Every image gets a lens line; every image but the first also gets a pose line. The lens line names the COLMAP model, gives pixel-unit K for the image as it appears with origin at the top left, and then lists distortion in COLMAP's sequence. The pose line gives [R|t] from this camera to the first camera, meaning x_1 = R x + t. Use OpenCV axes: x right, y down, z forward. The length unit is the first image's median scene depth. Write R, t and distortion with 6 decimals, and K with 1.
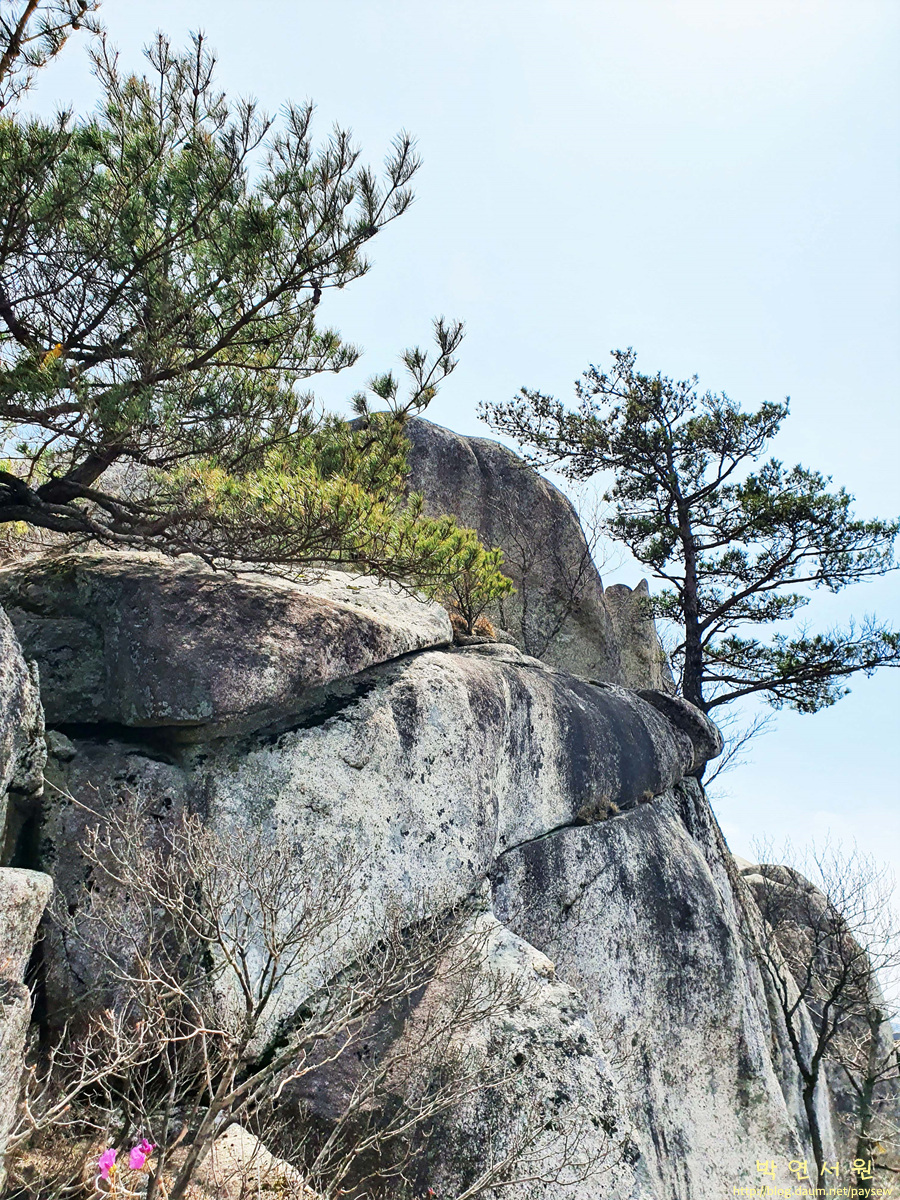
lens RADIAL K [[935.3, 0, 450.0], [0, 935.3, 600.0], [0, 0, 1]] dist [0.059792, -0.098251]
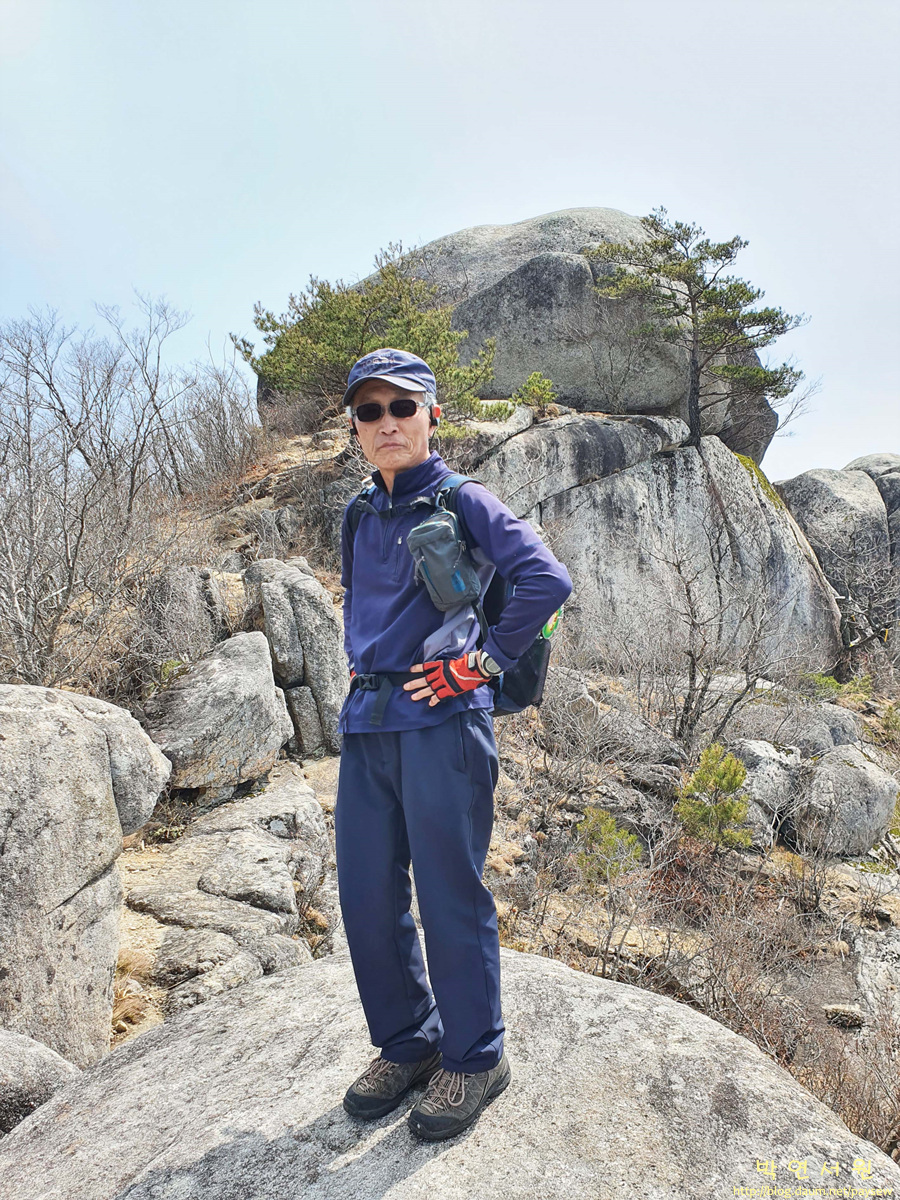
lens RADIAL K [[1034.5, 0, 457.3], [0, 1034.5, 603.6], [0, 0, 1]] dist [0.250862, -0.871458]
pose [[0.932452, -0.038503, -0.359238, 0.944304], [0.174180, 0.919033, 0.353608, -0.636908], [0.316536, -0.392295, 0.863661, -2.060612]]
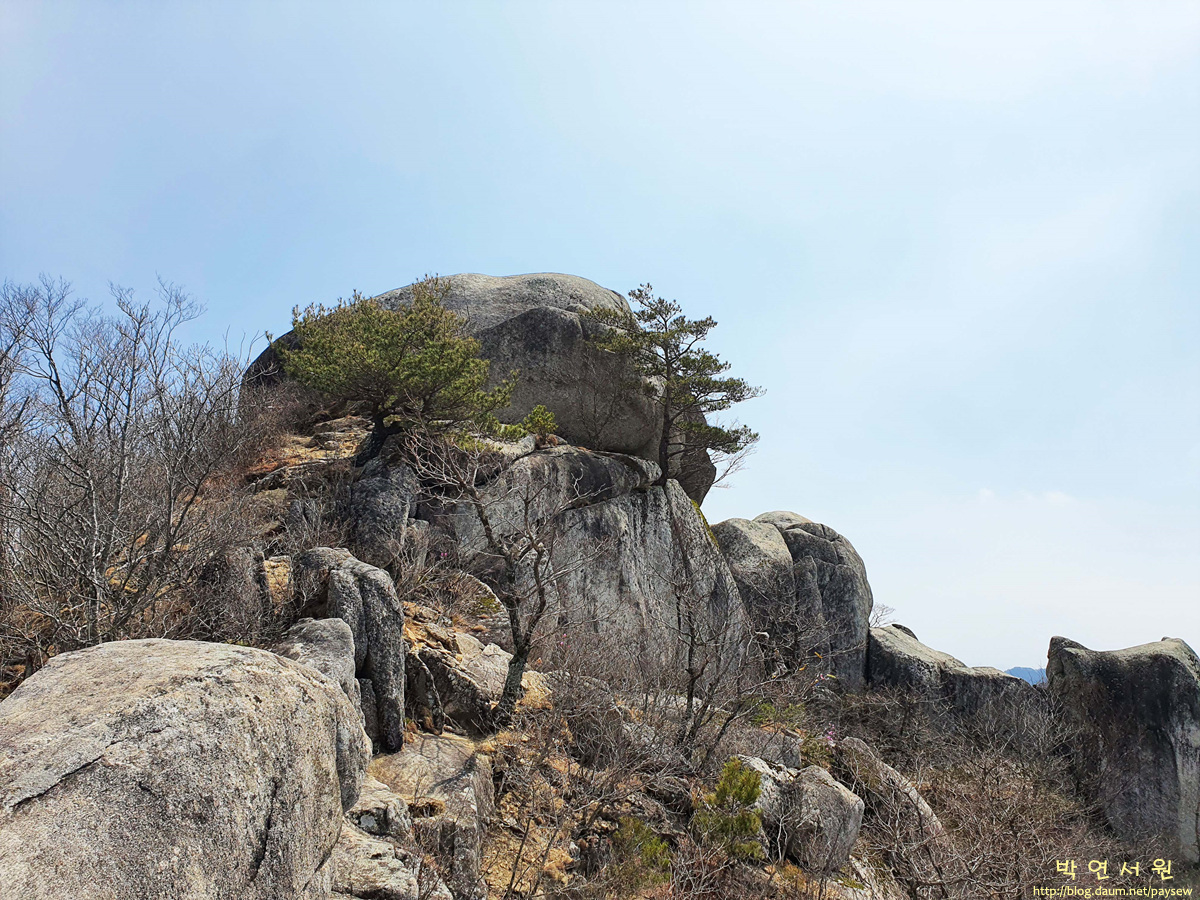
lens RADIAL K [[957.4, 0, 600.0], [0, 957.4, 450.0], [0, 0, 1]] dist [0.237089, -0.641569]
pose [[0.992968, 0.014439, -0.117499, 0.622118], [0.010235, 0.978347, 0.206720, -0.639559], [0.117939, -0.206469, 0.971319, -2.144829]]
